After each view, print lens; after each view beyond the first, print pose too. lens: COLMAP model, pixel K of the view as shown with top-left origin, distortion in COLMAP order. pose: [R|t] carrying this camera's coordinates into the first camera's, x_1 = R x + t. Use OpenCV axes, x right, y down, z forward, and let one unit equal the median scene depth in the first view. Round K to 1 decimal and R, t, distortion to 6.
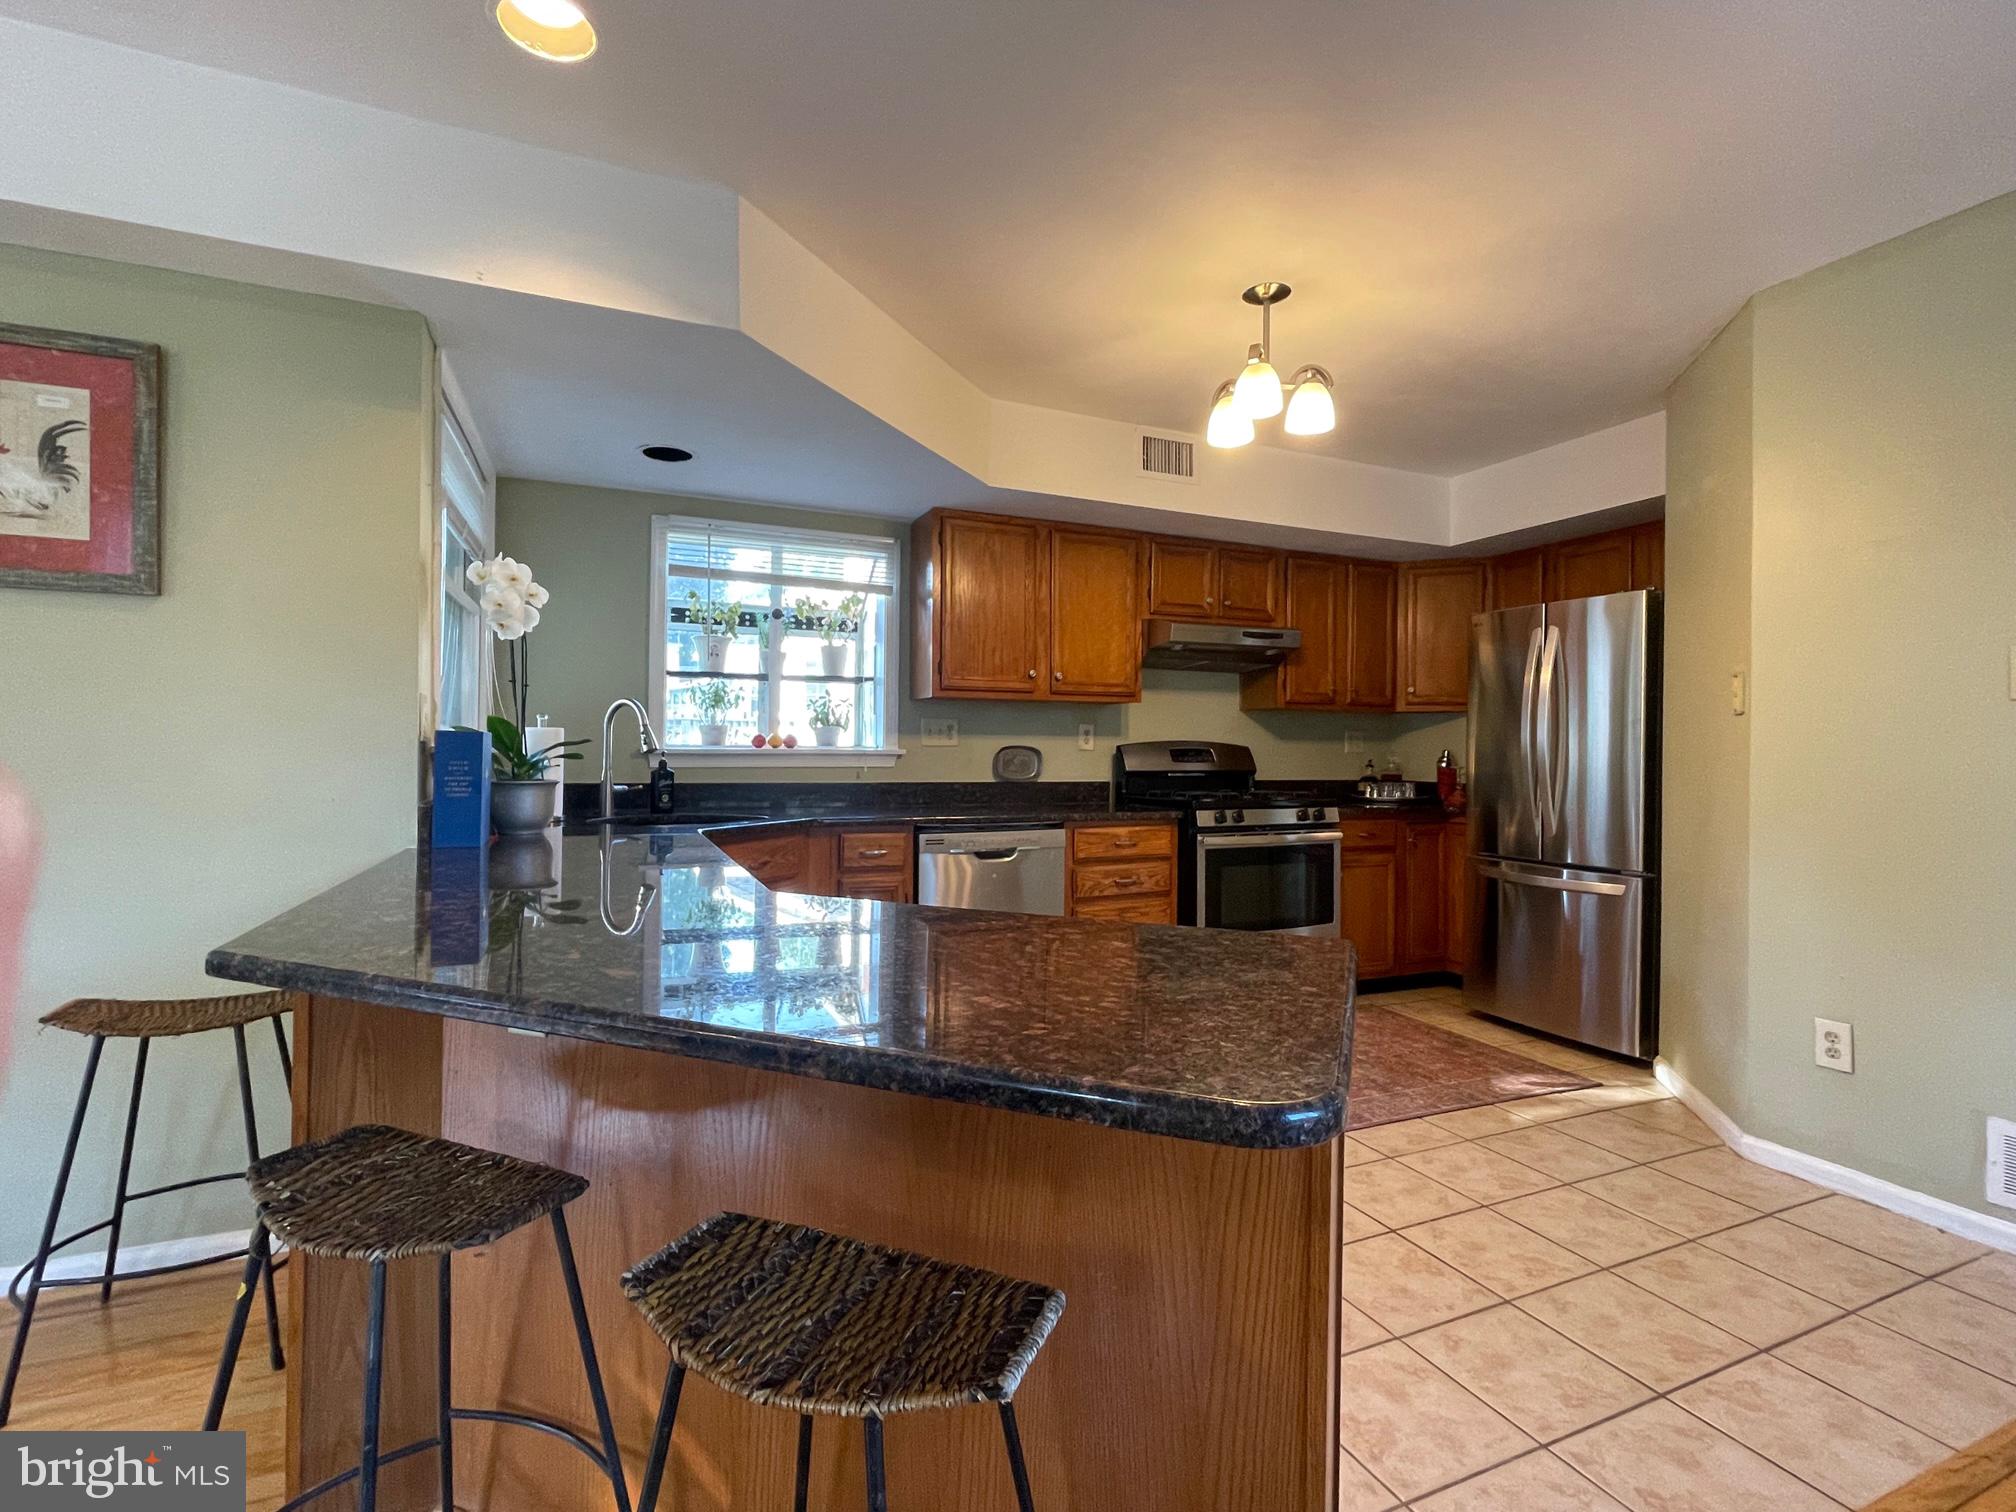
lens RADIAL K [[933.7, 0, 1005.4], [0, 933.7, 752.3], [0, 0, 1]] dist [-0.002108, -0.000681]
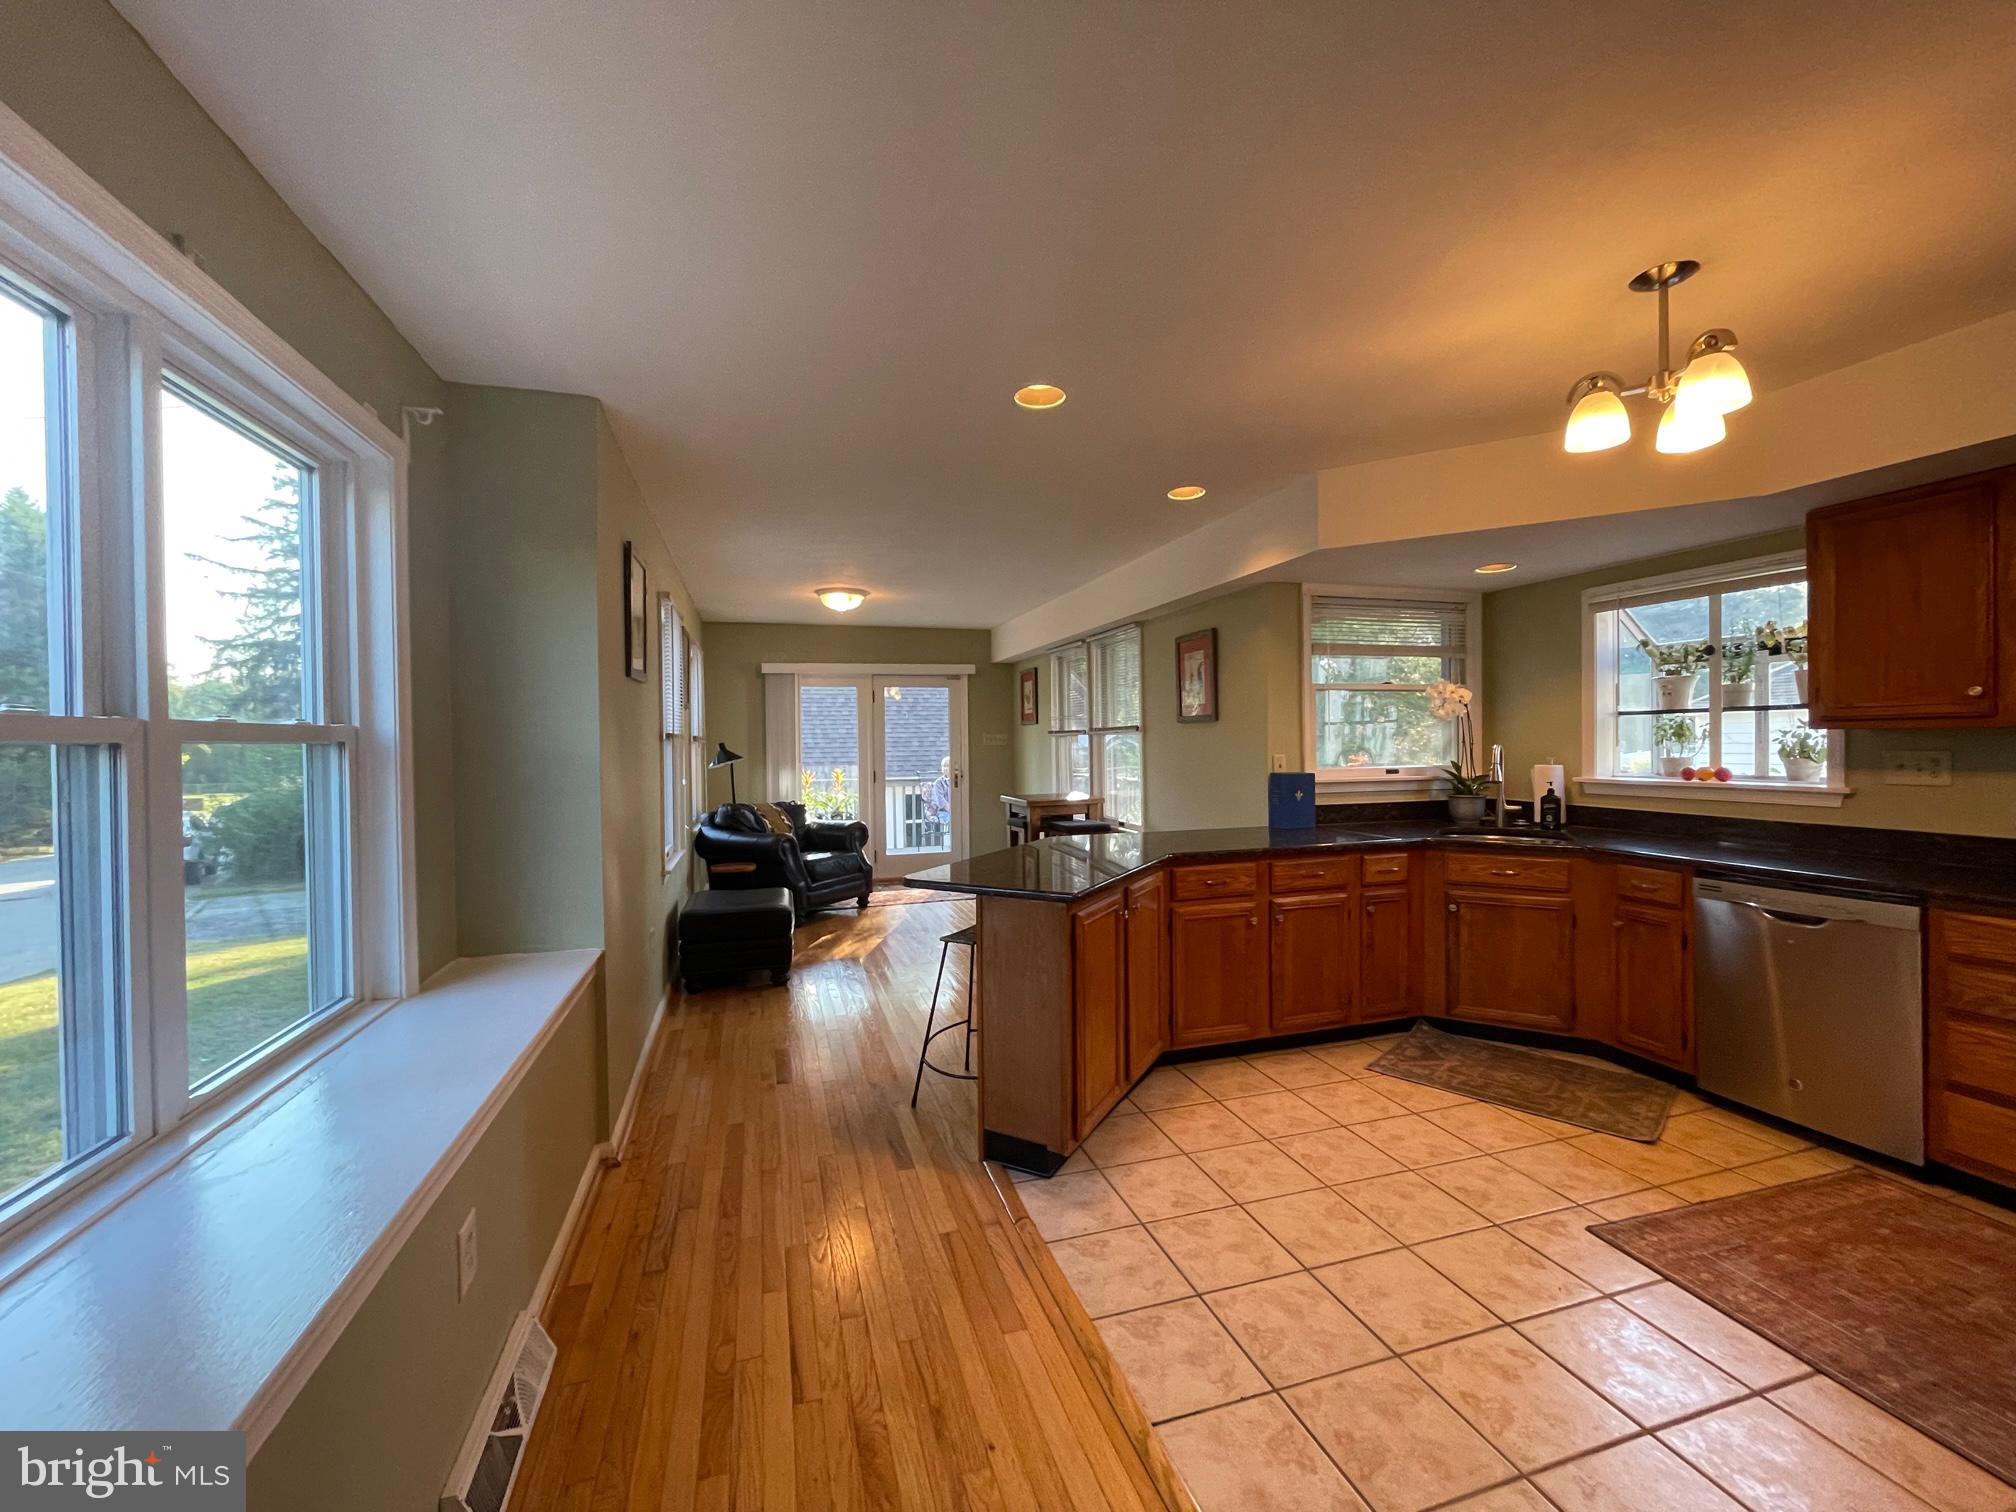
lens RADIAL K [[814.2, 0, 1008.8], [0, 814.2, 754.3], [0, 0, 1]] dist [-0.001764, -0.000497]
pose [[-0.111927, 0.007916, -0.993685, 0.754802], [0.009082, 0.999935, 0.006943, -0.048387], [0.993675, -0.008248, -0.111991, 0.342309]]
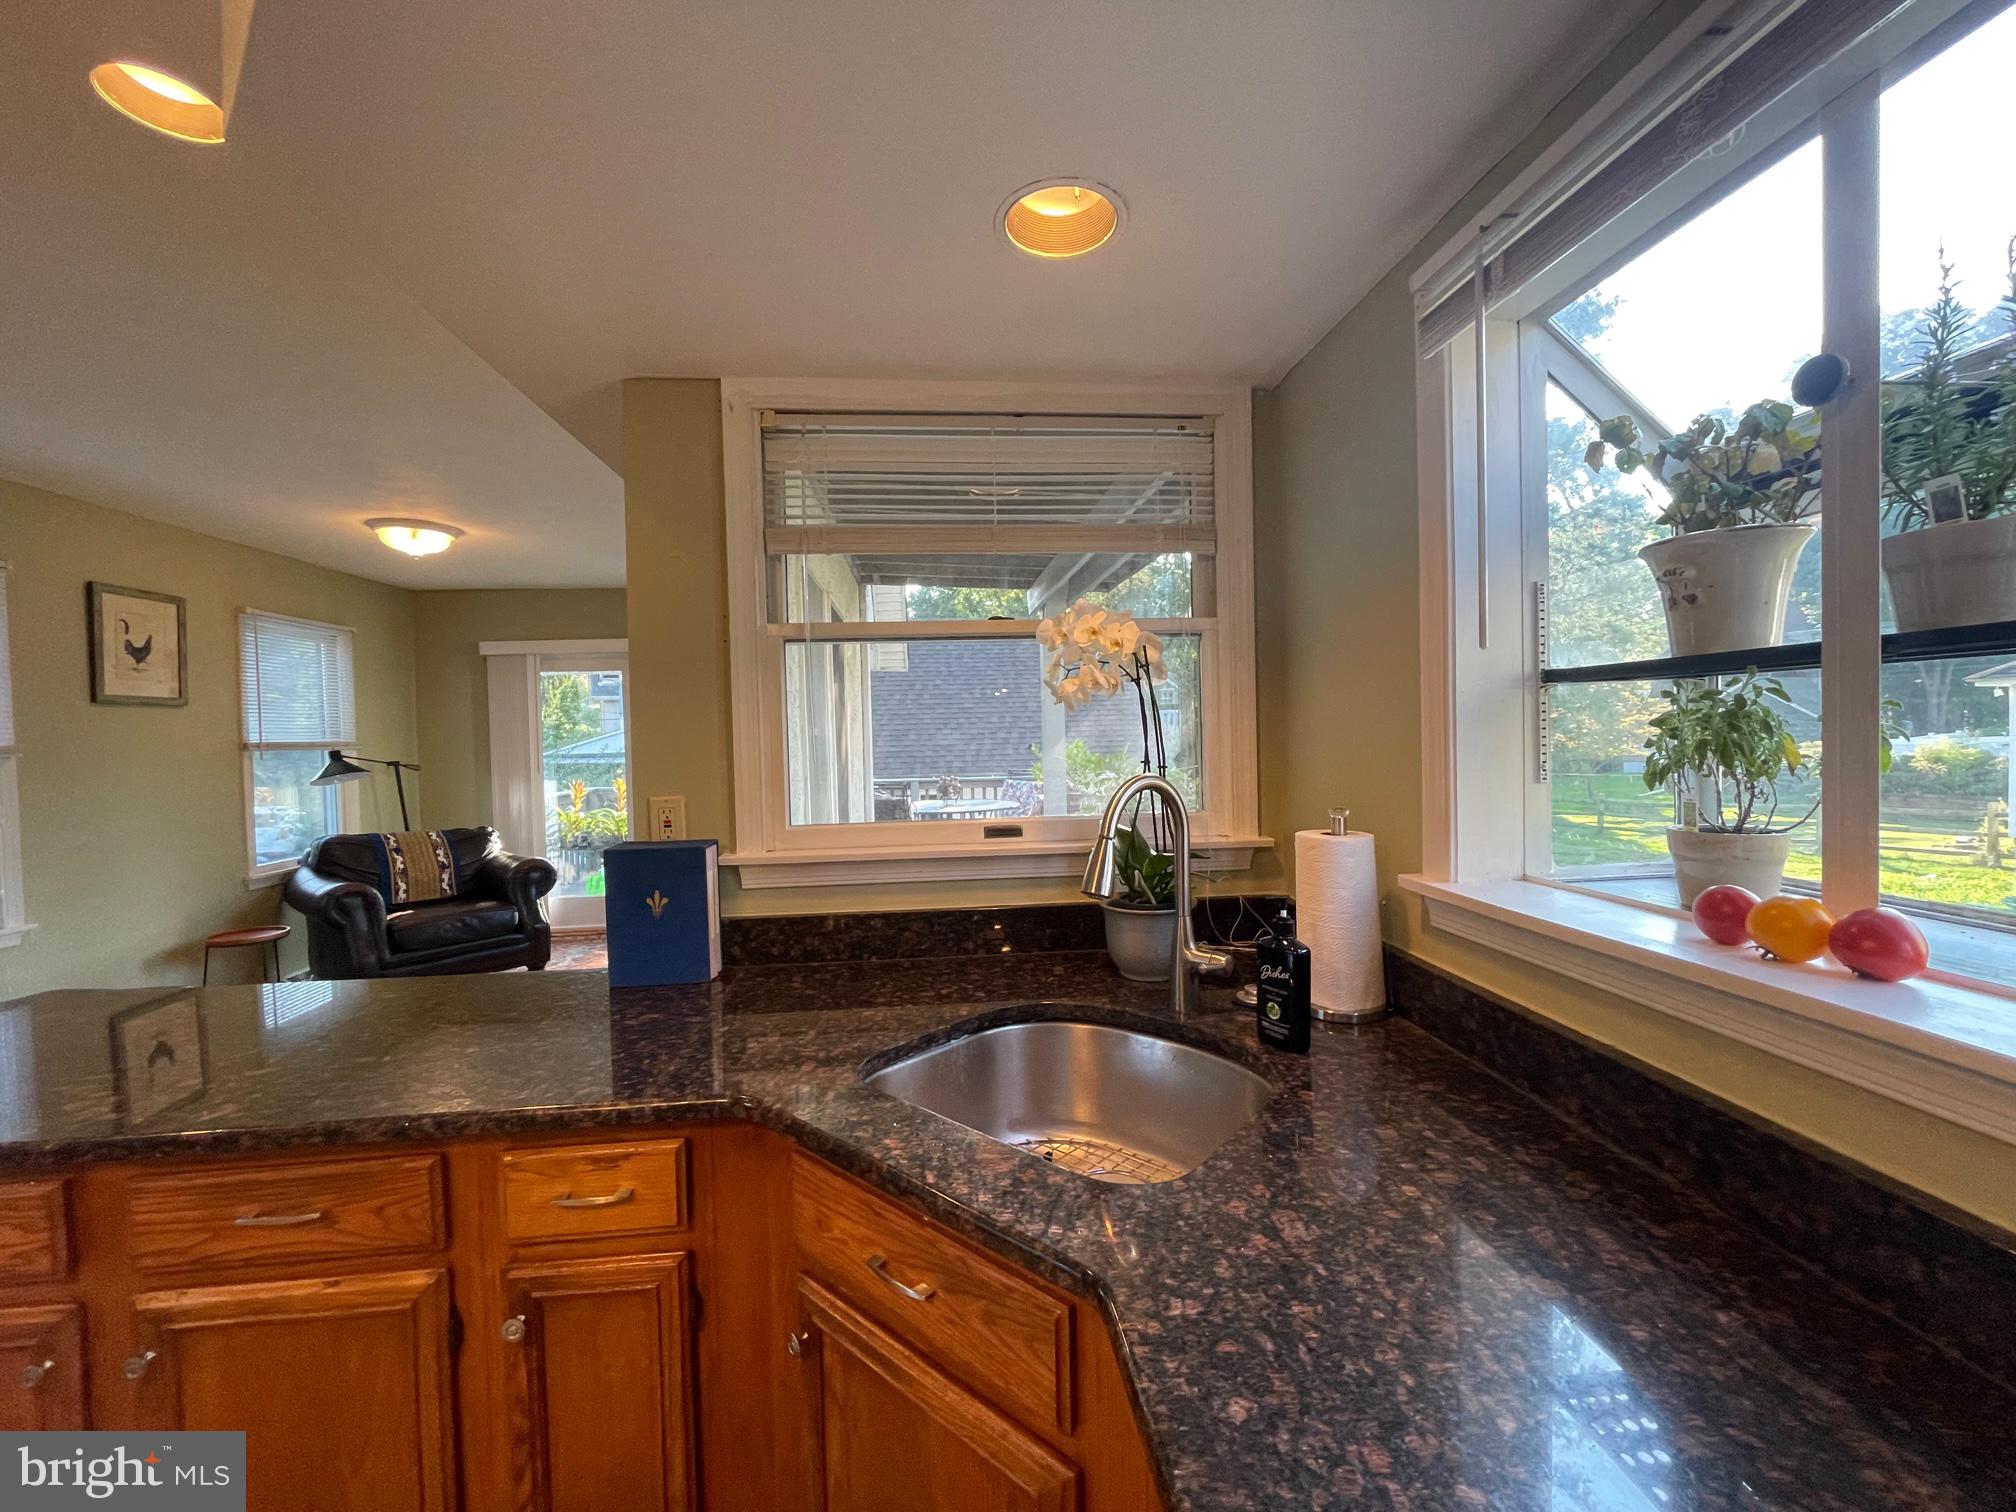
lens RADIAL K [[814.2, 0, 1010.3], [0, 814.2, 754.6], [0, 0, 1]] dist [-0.001764, -0.000497]
pose [[-0.306695, 0.024551, -0.951491, 0.008295], [0.018389, 0.999634, 0.019866, -0.065806], [0.951630, -0.011404, -0.307034, 0.897683]]
